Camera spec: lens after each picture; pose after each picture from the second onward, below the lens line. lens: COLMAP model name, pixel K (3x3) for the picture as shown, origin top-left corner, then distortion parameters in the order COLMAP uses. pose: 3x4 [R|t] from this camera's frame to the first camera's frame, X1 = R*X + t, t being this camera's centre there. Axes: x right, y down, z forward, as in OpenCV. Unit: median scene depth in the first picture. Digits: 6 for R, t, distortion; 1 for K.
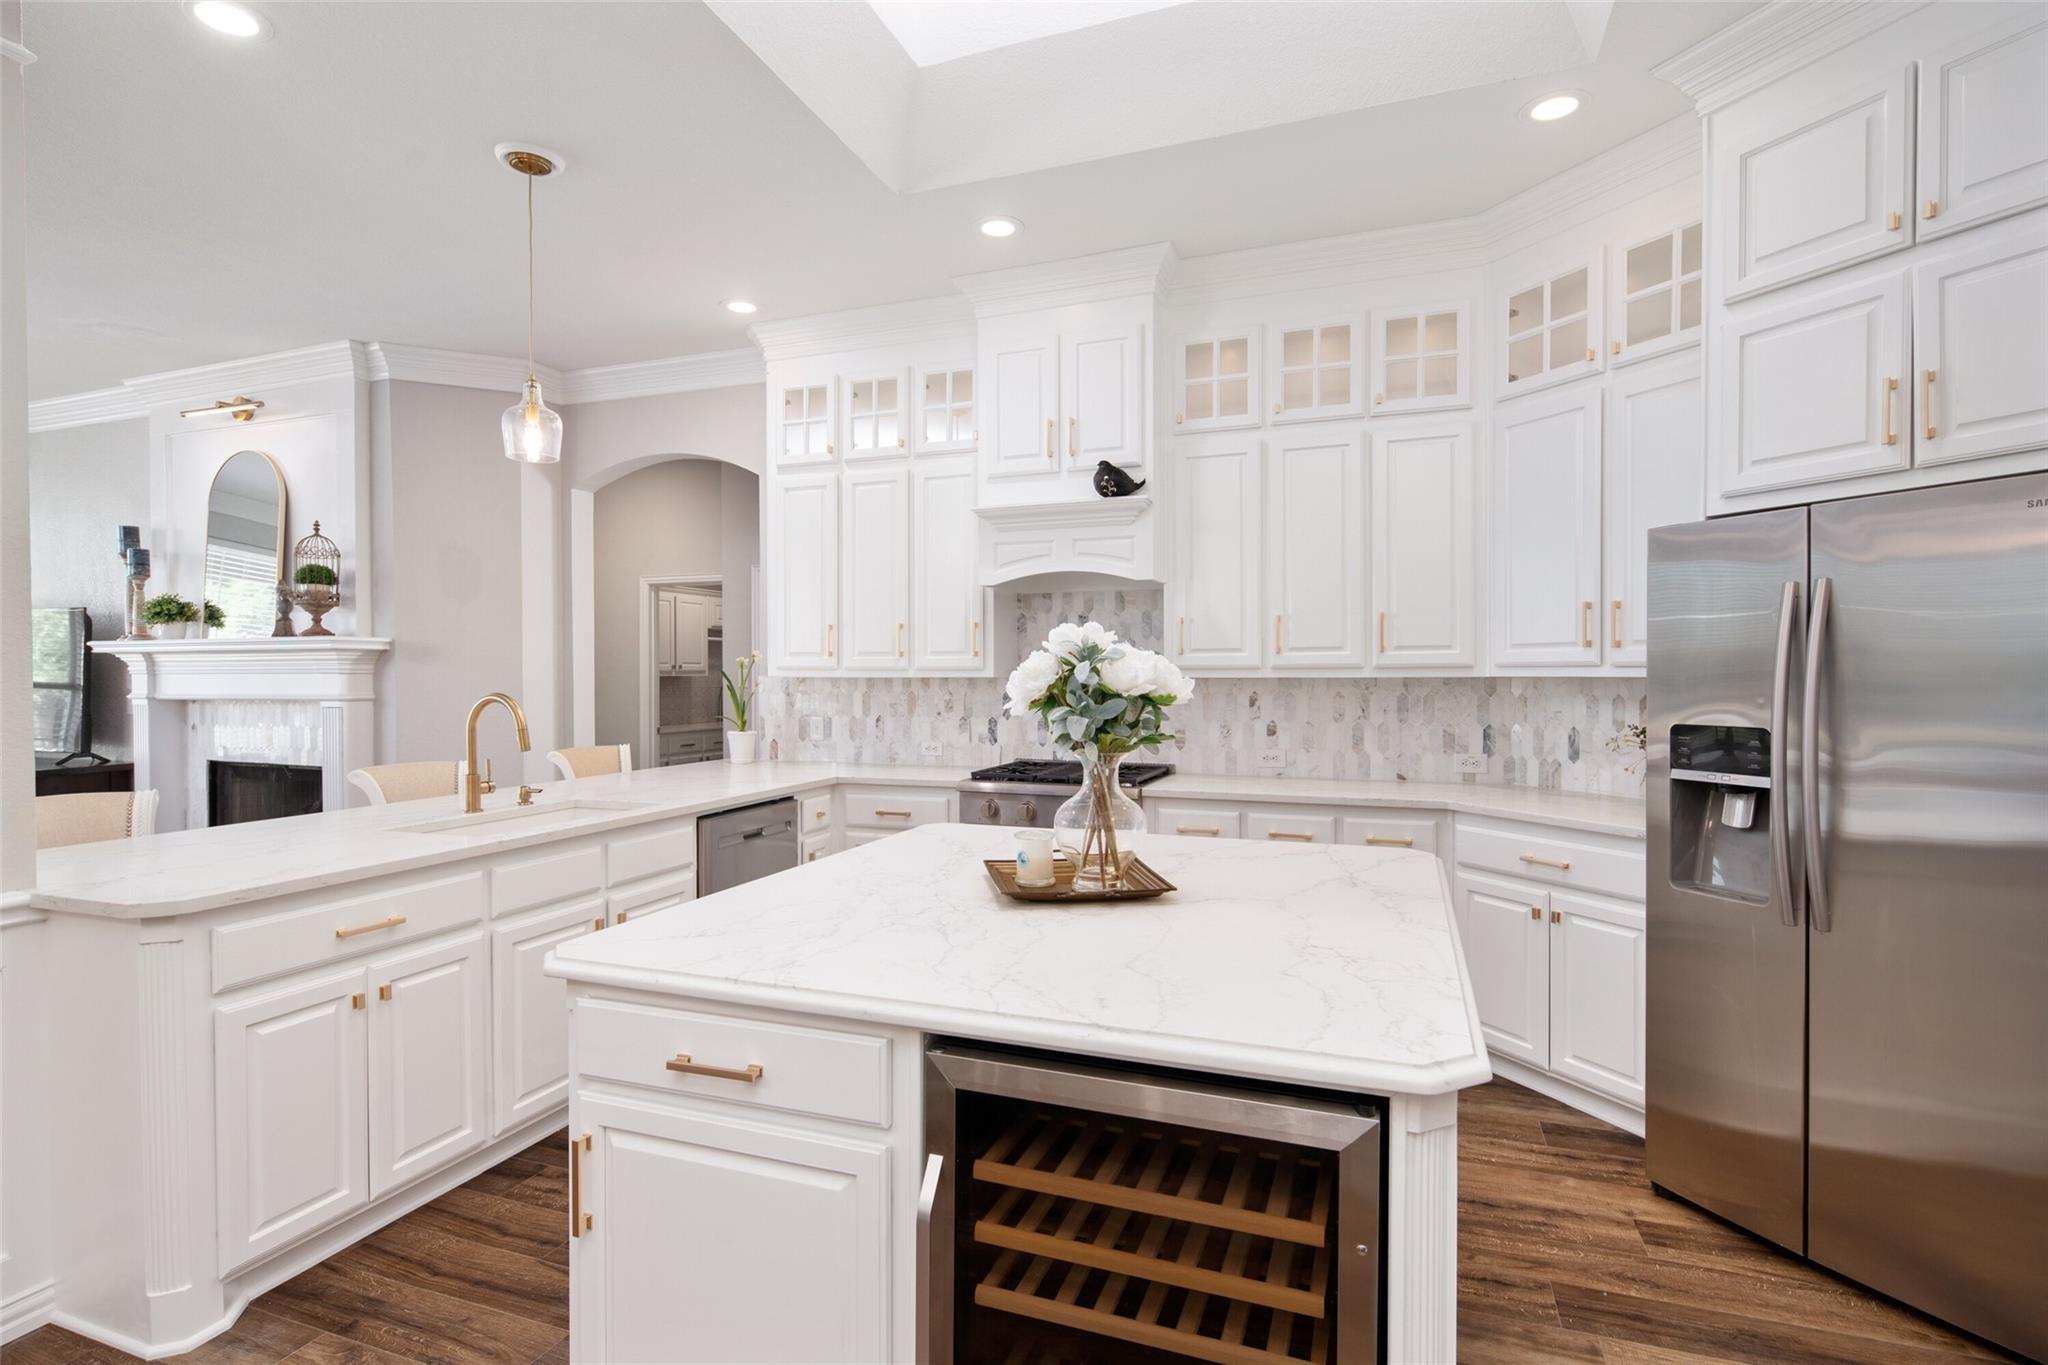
lens RADIAL K [[996.5, 0, 1020.0], [0, 996.5, 675.5], [0, 0, 1]] dist [0.002580, -0.002021]
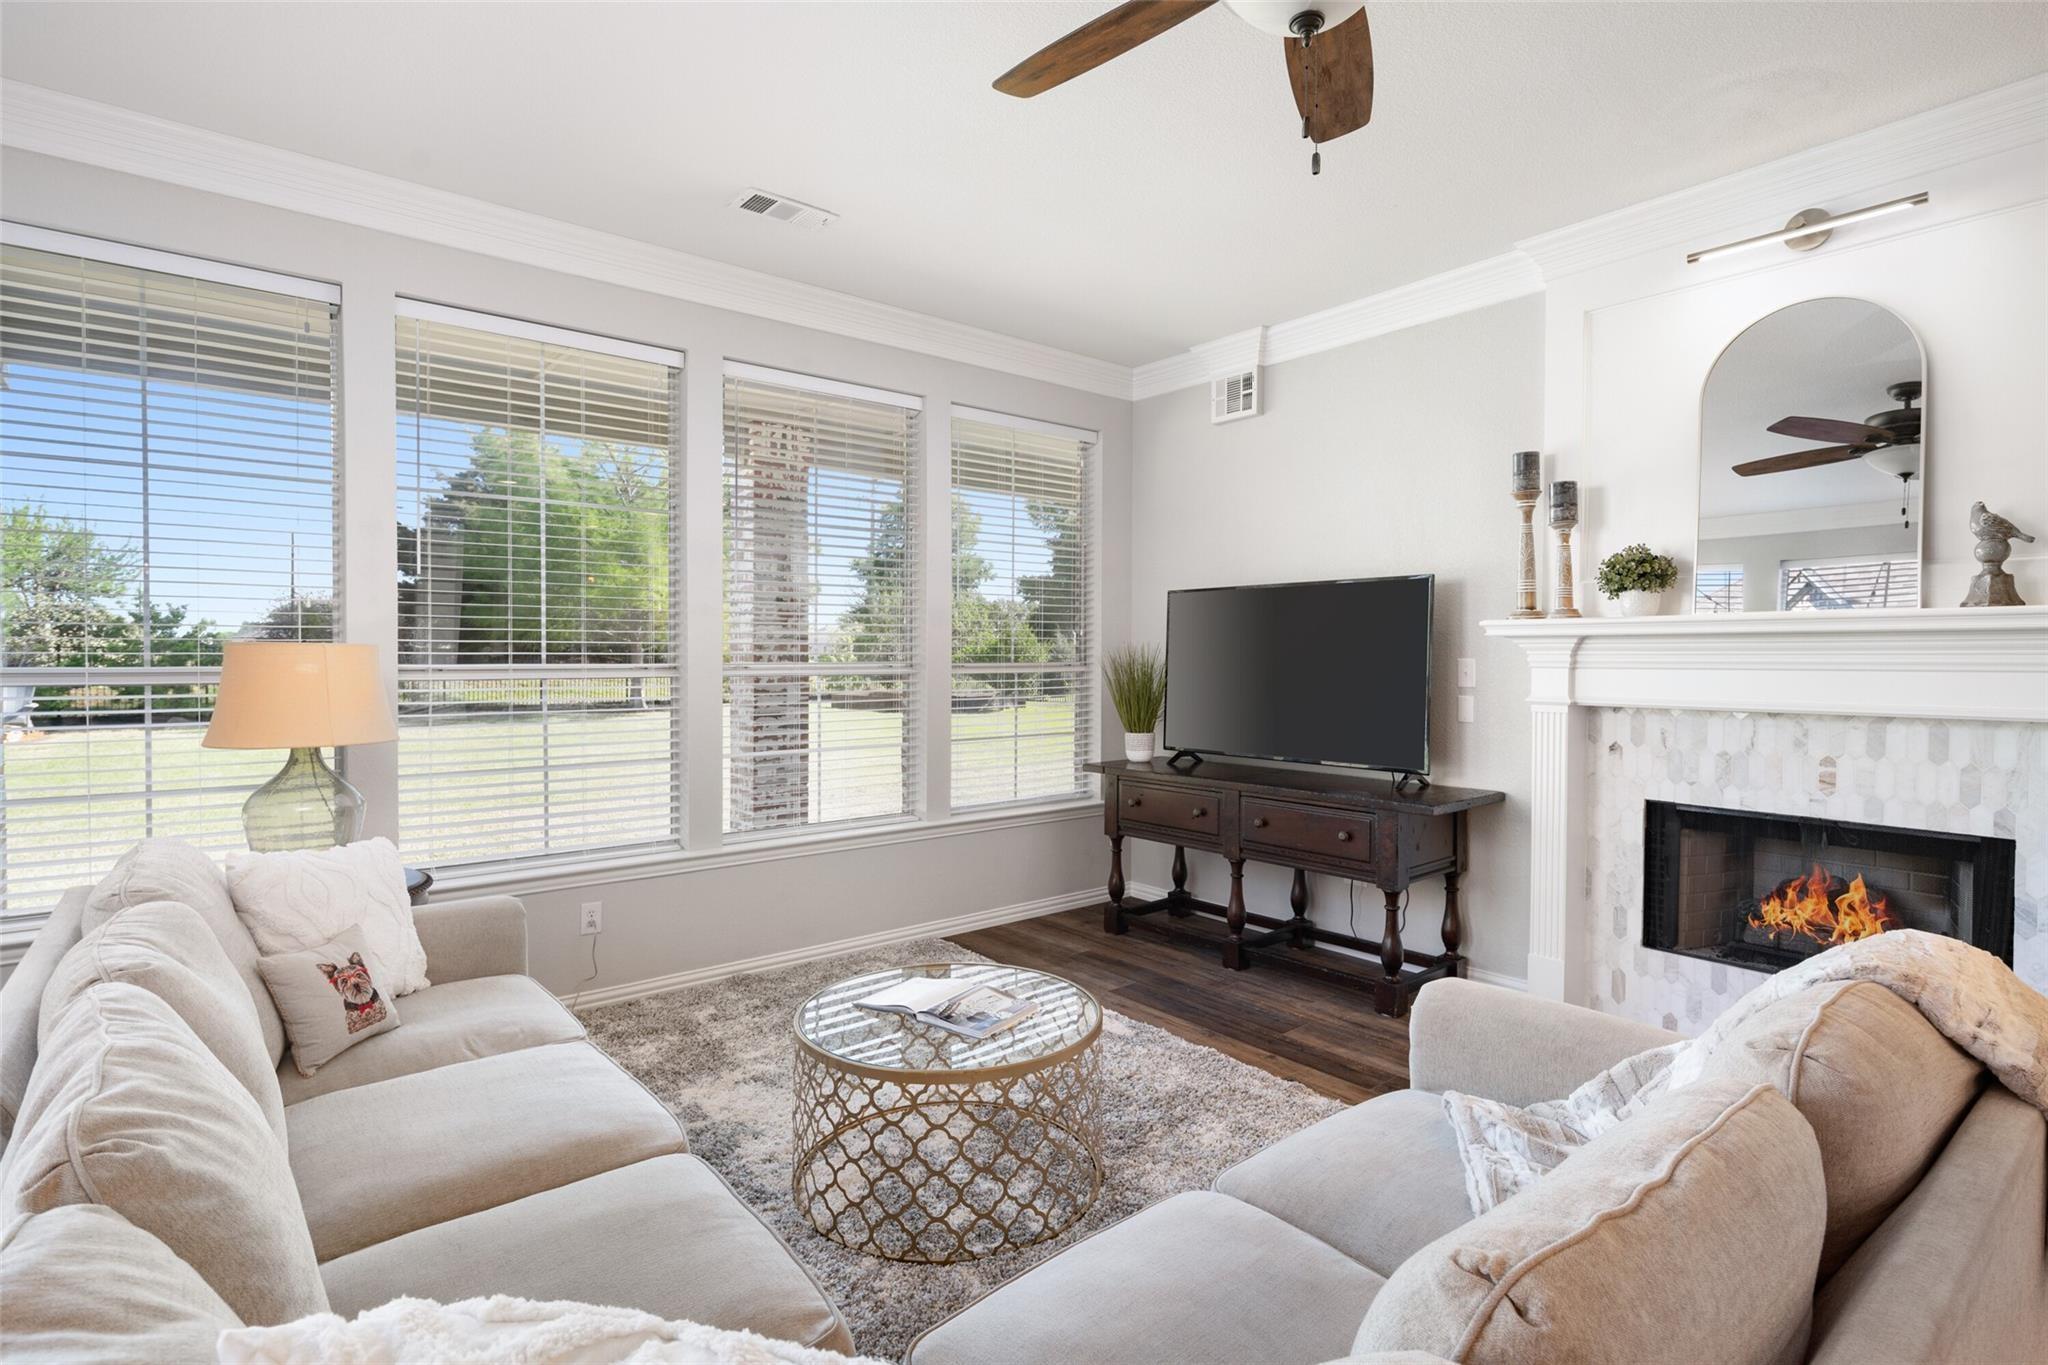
lens RADIAL K [[996.5, 0, 1004.2], [0, 996.5, 677.0], [0, 0, 1]] dist [0.002580, -0.002021]
pose [[0.858745, 0.015405, -0.512171, -0.996456], [-0.004013, 0.999720, 0.023341, -0.011089], [0.512387, -0.017989, 0.858566, 0.259691]]
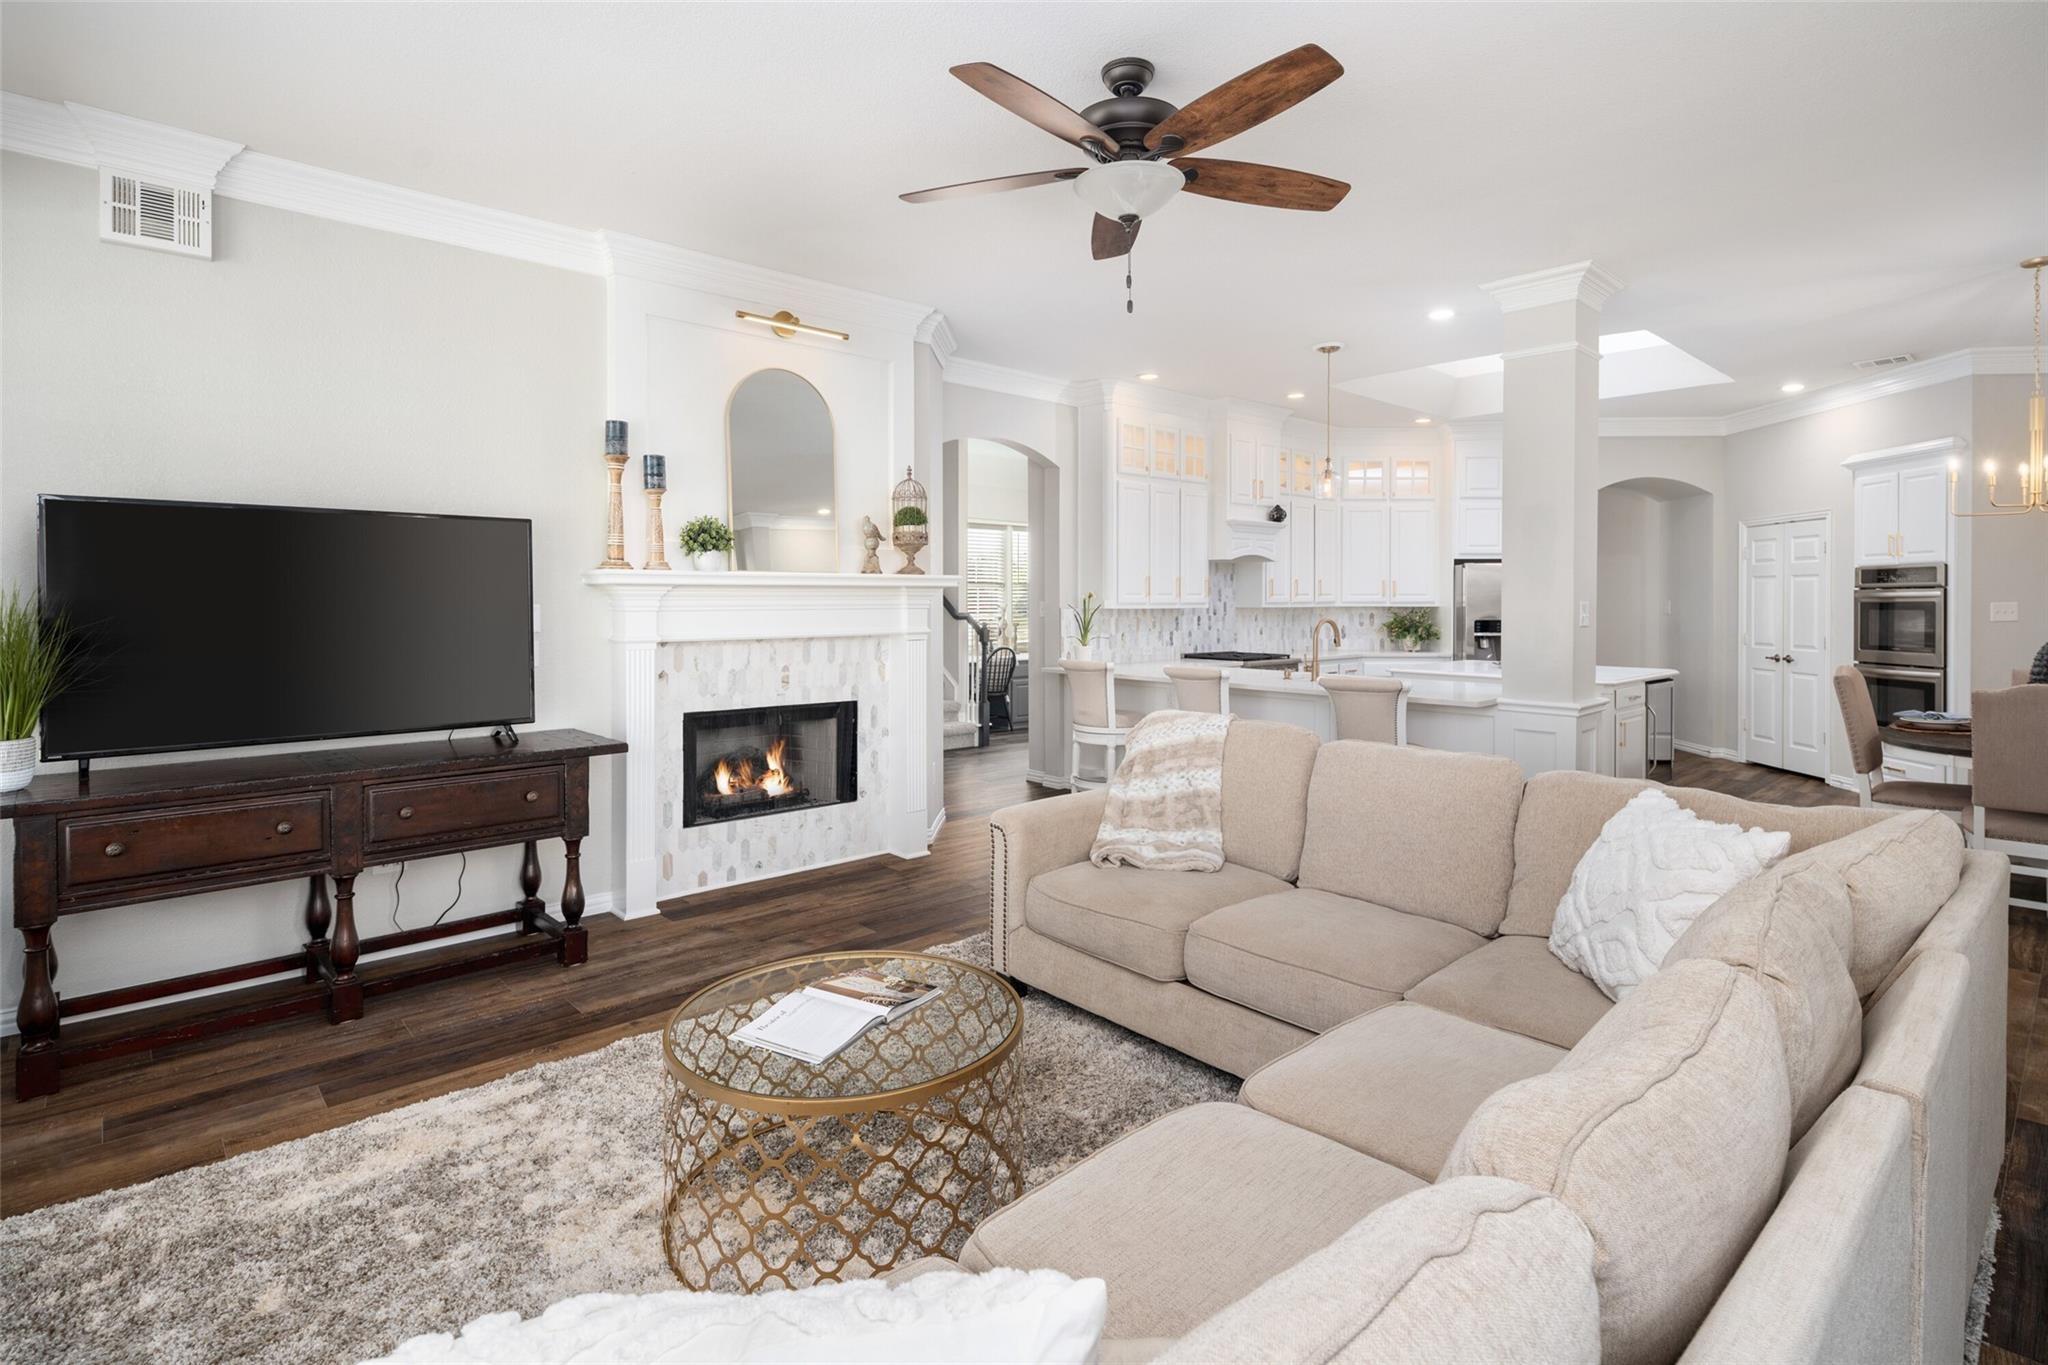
lens RADIAL K [[996.5, 0, 1036.5], [0, 996.5, 612.5], [0, 0, 1]] dist [0.002580, -0.002021]
pose [[0.451539, -0.012447, 0.892164, -1.685019], [-0.002101, 0.999885, 0.015014, -0.015589], [-0.892249, -0.008654, 0.451461, 0.416859]]
